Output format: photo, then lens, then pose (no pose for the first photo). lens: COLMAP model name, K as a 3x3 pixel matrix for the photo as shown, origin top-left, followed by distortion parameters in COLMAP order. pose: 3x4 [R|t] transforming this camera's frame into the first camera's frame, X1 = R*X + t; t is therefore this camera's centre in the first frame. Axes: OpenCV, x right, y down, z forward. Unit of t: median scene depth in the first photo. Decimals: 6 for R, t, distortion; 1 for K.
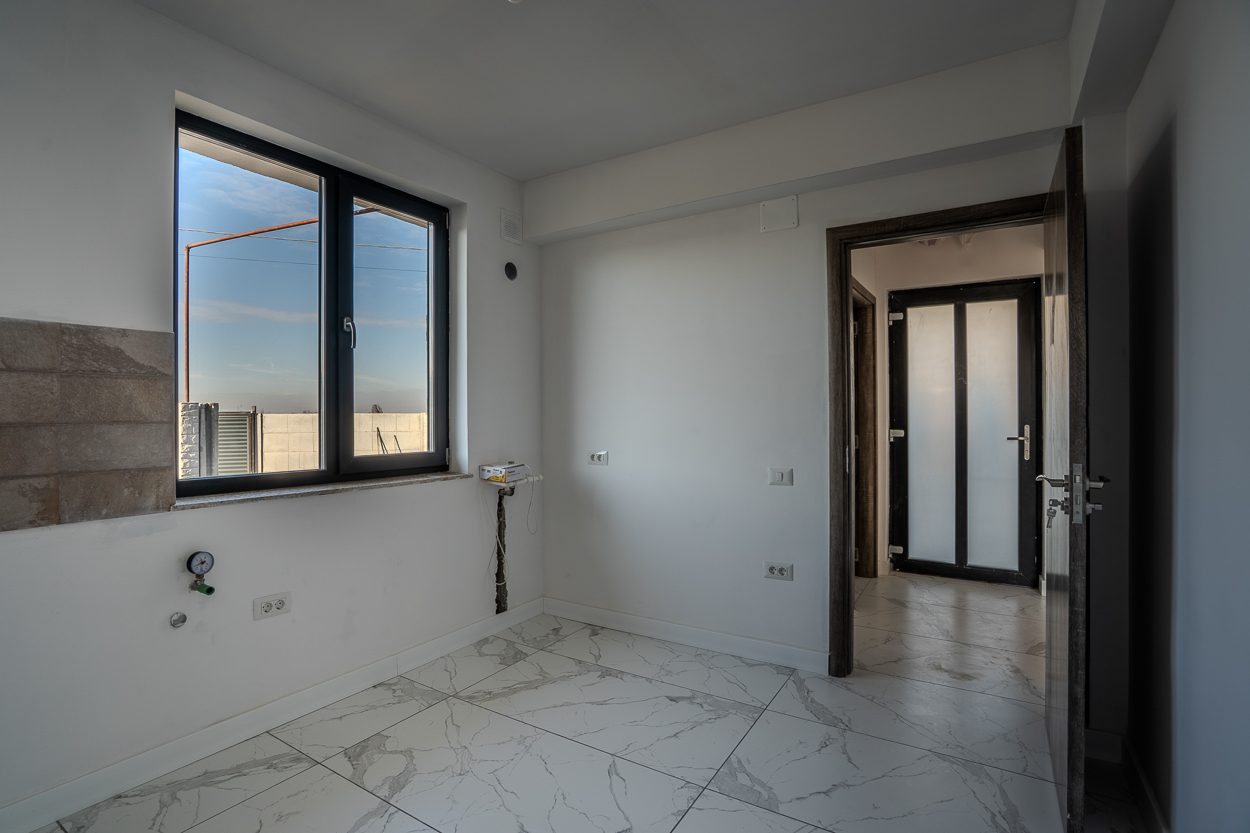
lens RADIAL K [[584.1, 0, 621.1], [0, 584.1, 413.0], [0, 0, 1]] dist [-0.053267, 0.021810]
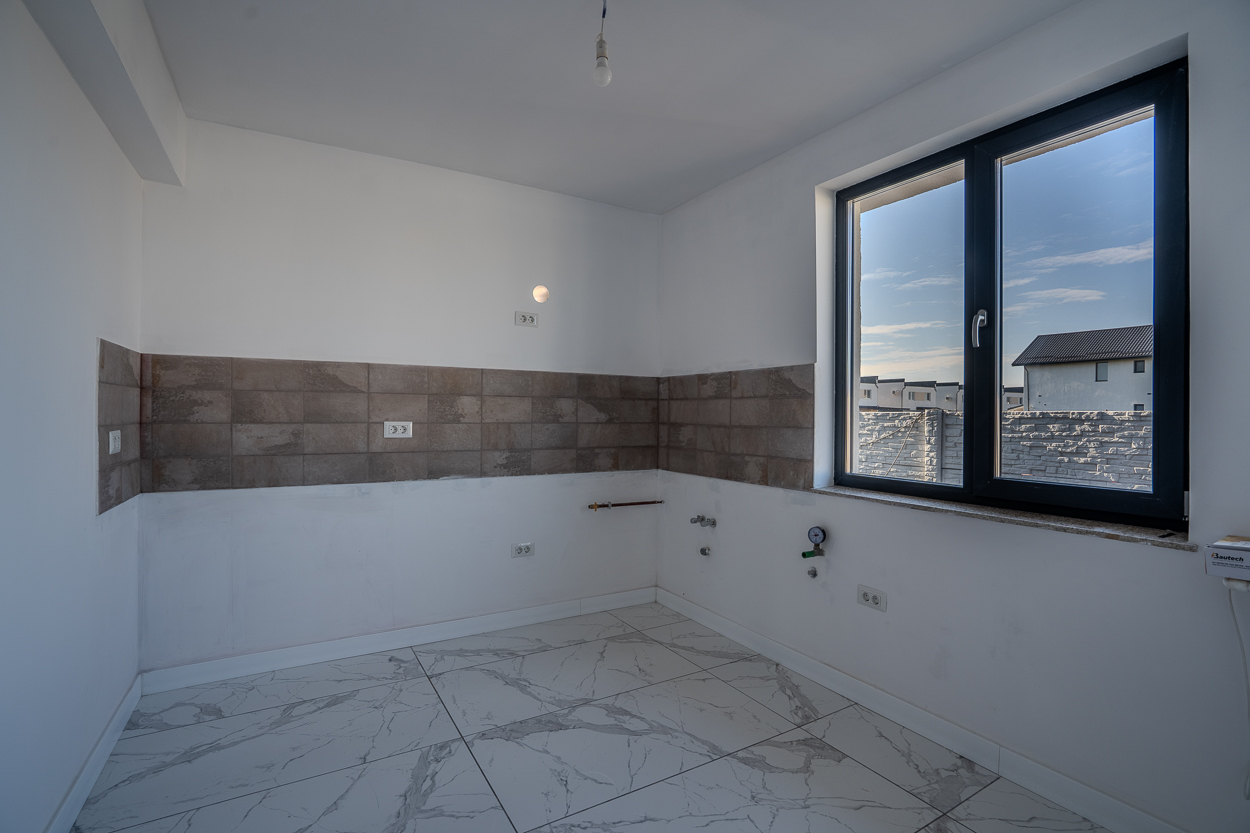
lens RADIAL K [[584.1, 0, 621.1], [0, 584.1, 413.0], [0, 0, 1]] dist [-0.053267, 0.021810]
pose [[-0.451805, -0.002602, -0.892113, 0.700417], [-0.004212, 0.999991, -0.000783, -0.017972], [0.892107, 0.003404, -0.451812, 1.259913]]
